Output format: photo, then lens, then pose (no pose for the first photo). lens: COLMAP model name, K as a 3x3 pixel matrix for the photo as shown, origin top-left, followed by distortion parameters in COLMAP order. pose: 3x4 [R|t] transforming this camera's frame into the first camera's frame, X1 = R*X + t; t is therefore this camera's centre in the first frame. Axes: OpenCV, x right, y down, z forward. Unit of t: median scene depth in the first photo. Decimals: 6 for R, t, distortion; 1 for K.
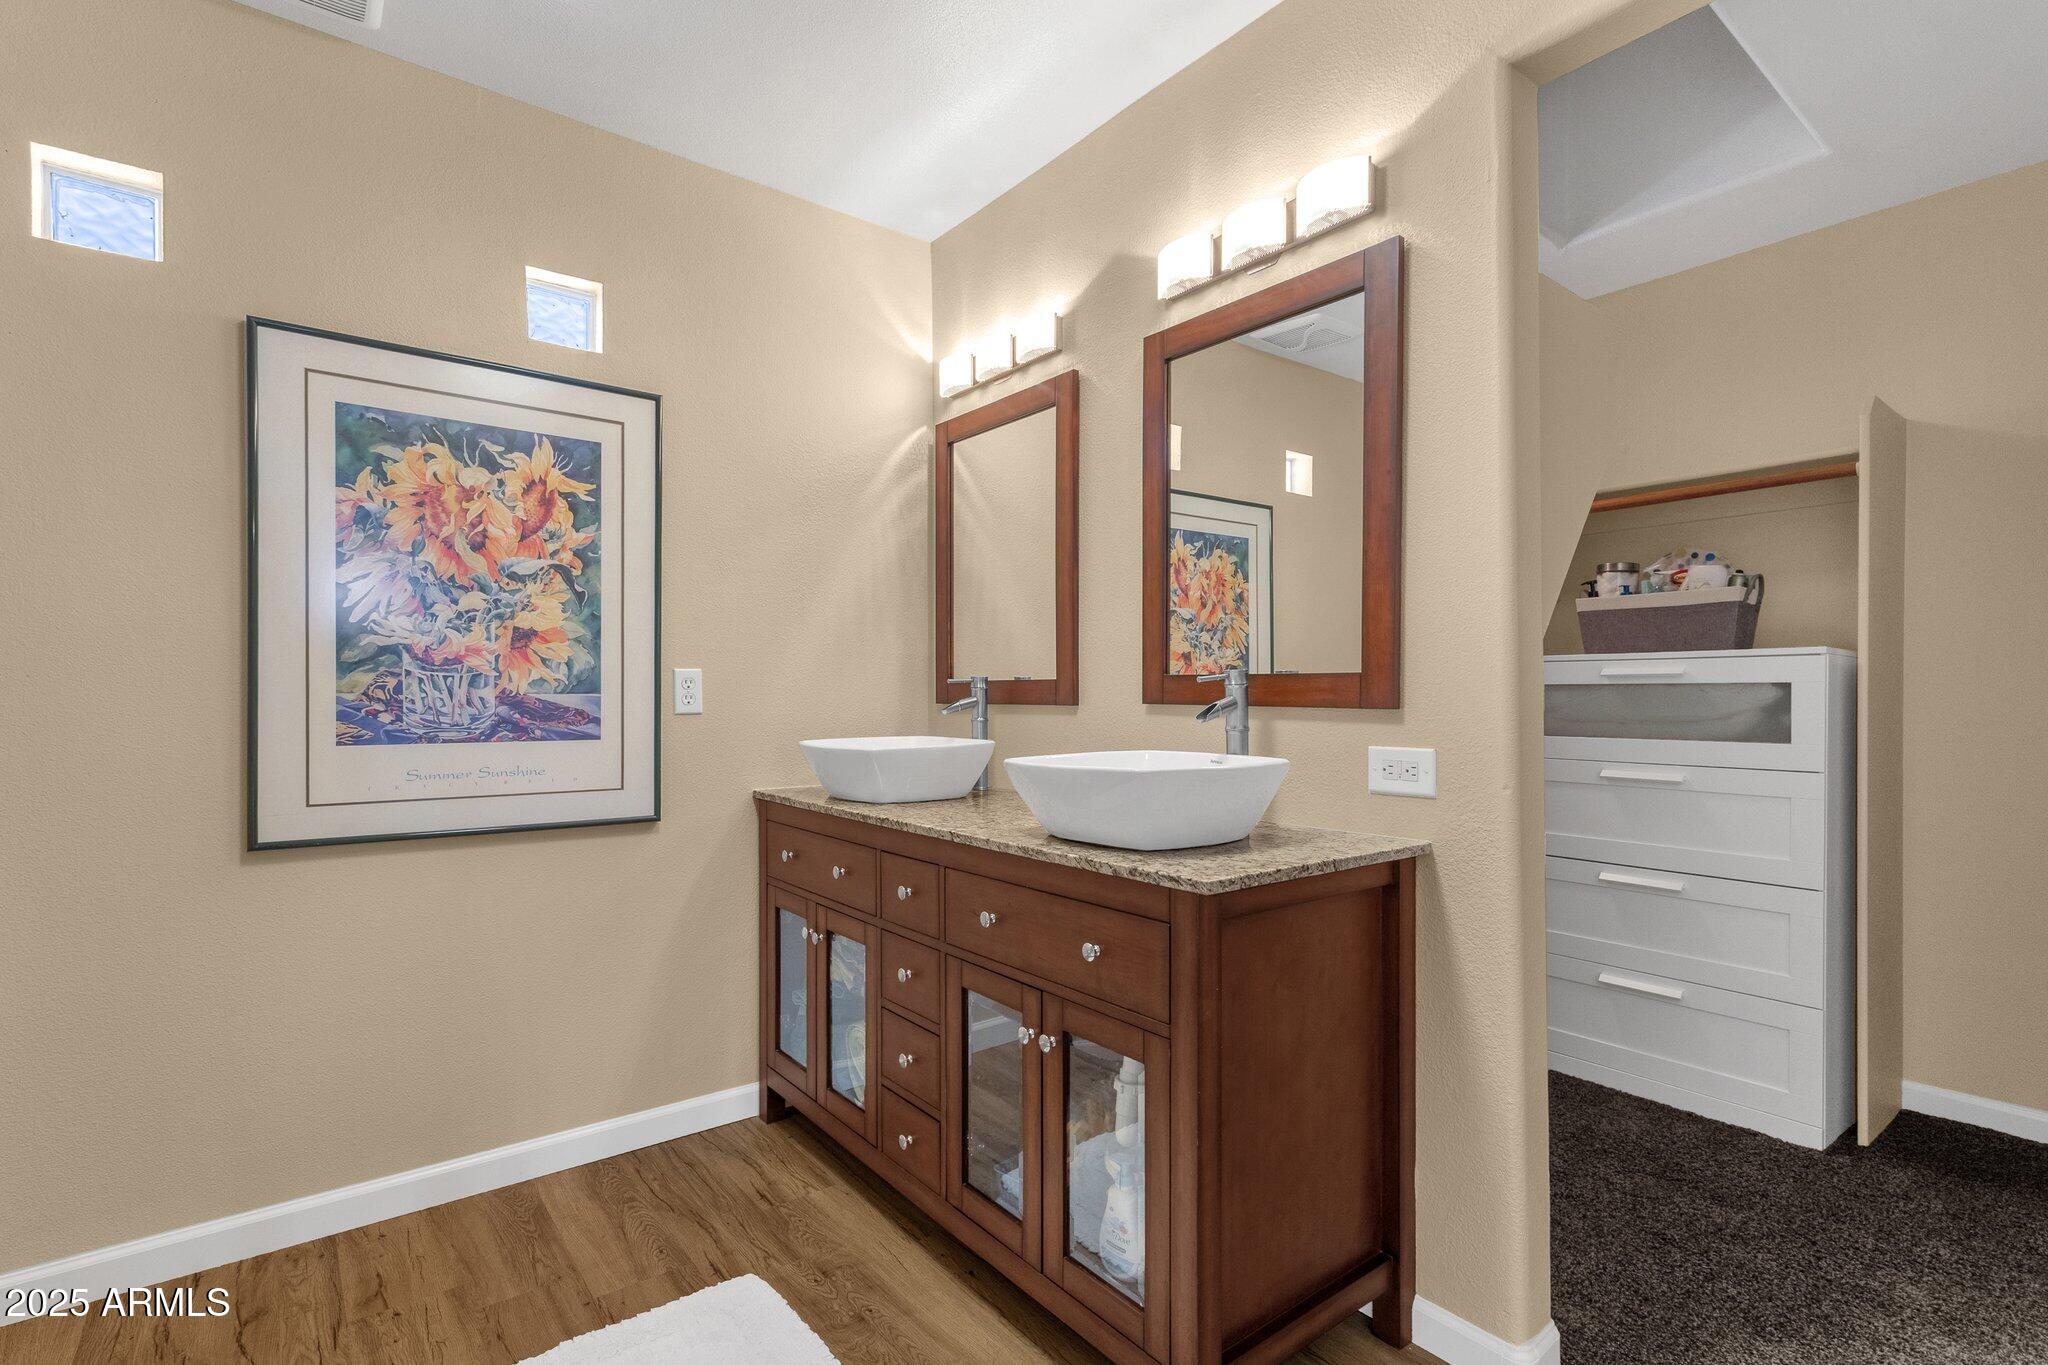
lens RADIAL K [[959.9, 0, 1007.8], [0, 959.9, 686.5], [0, 0, 1]] dist [0.011198, -0.001135]
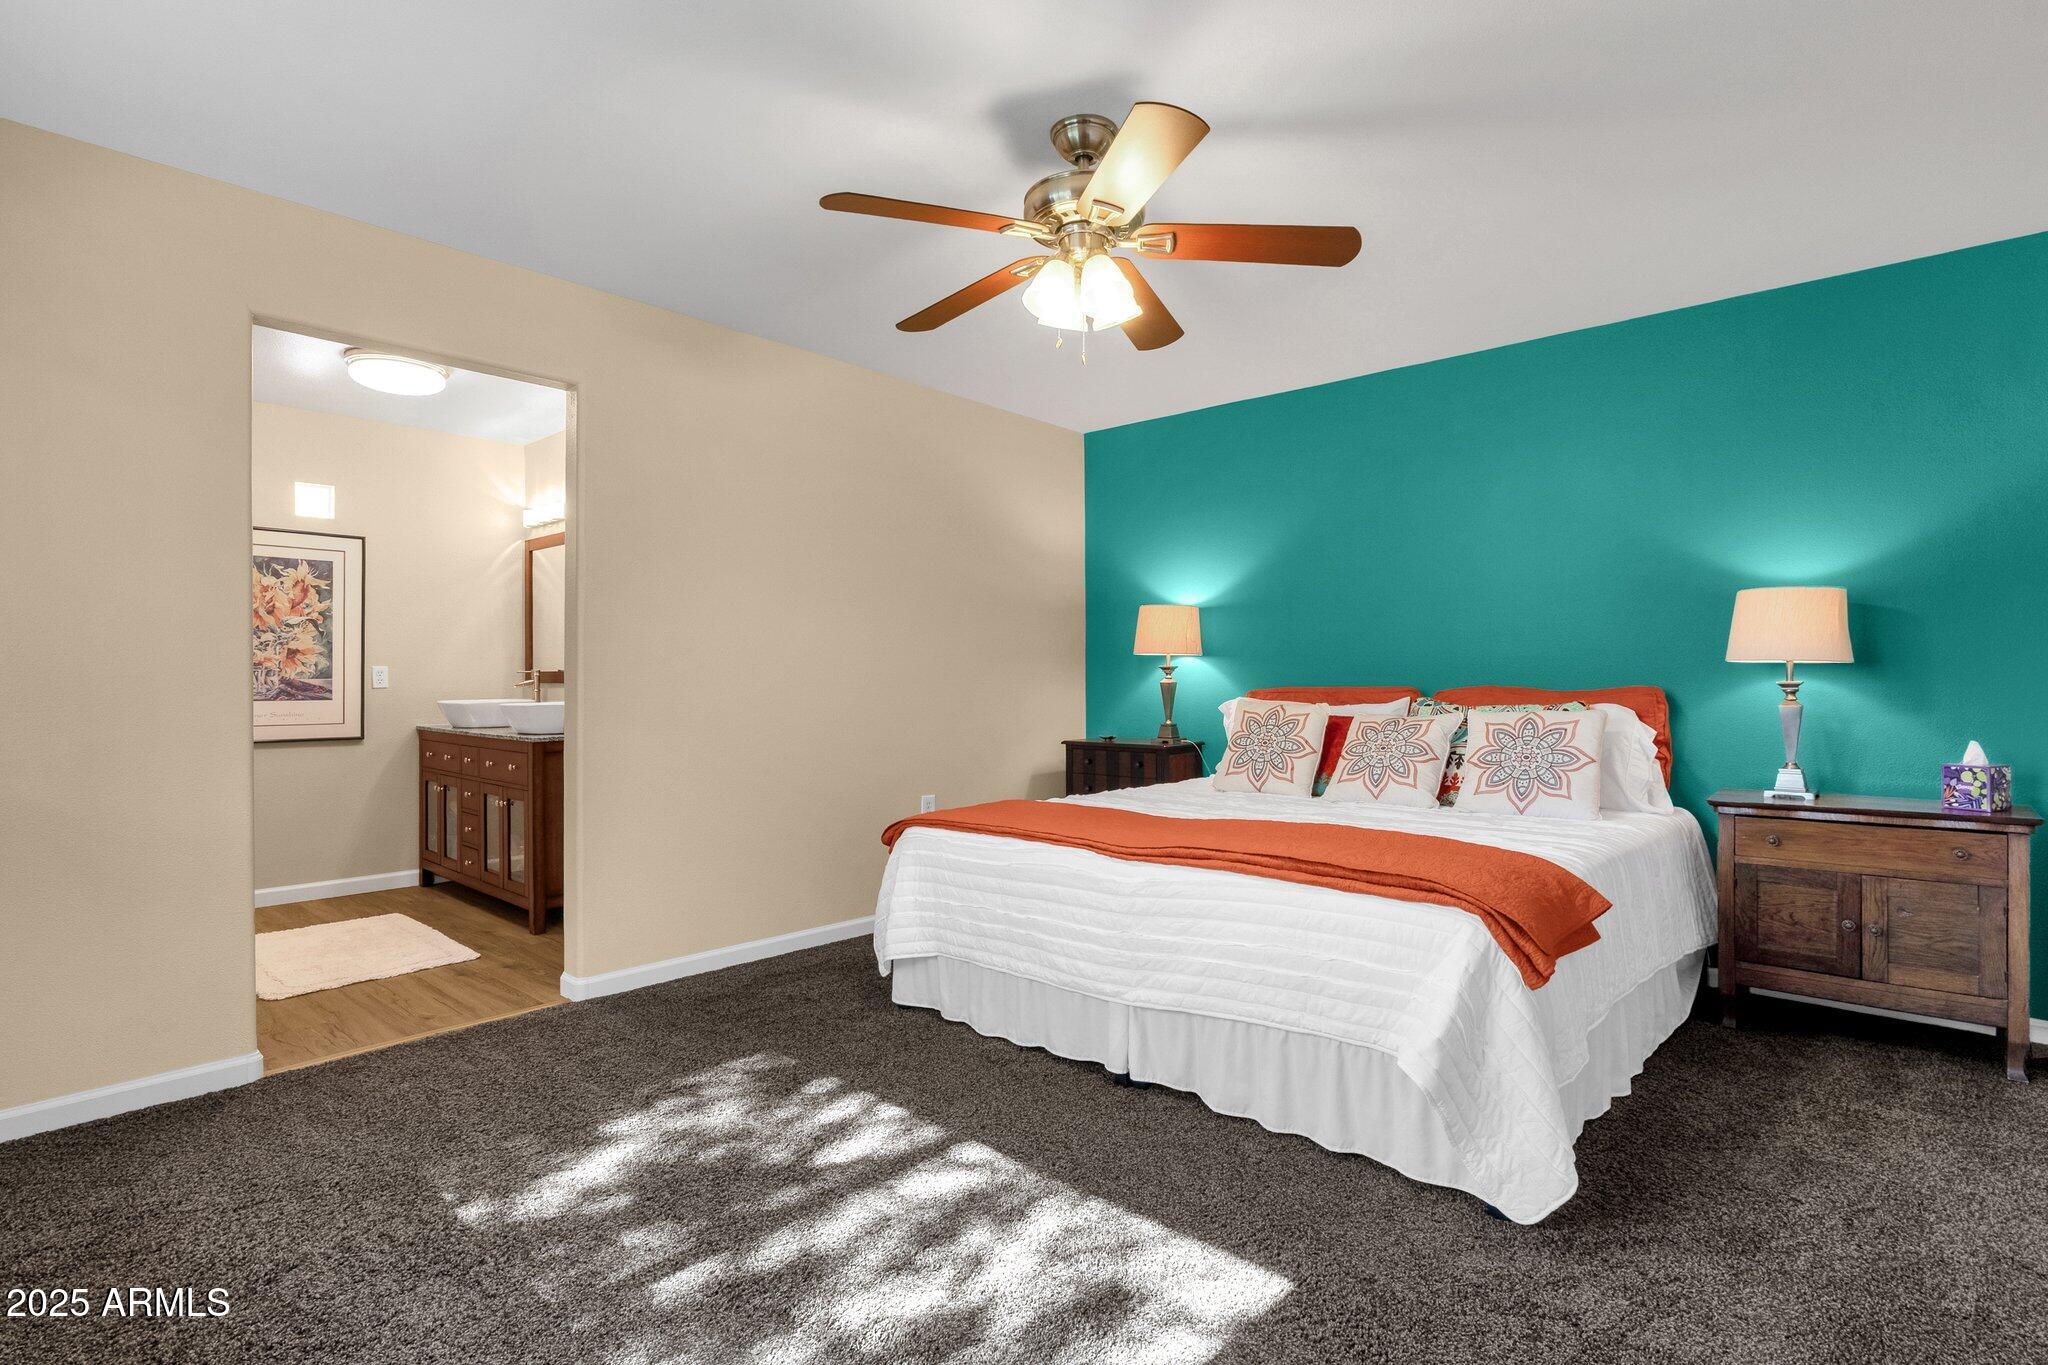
lens RADIAL K [[1005.1, 0, 1020.2], [0, 1005.1, 660.6], [0, 0, 1]] dist [0.010322, -0.004443]
pose [[0.984992, -0.002432, 0.172582, 0.708311], [0.003964, 0.999956, -0.008532, -0.007329], [-0.172553, 0.009088, 0.984958, -1.500609]]
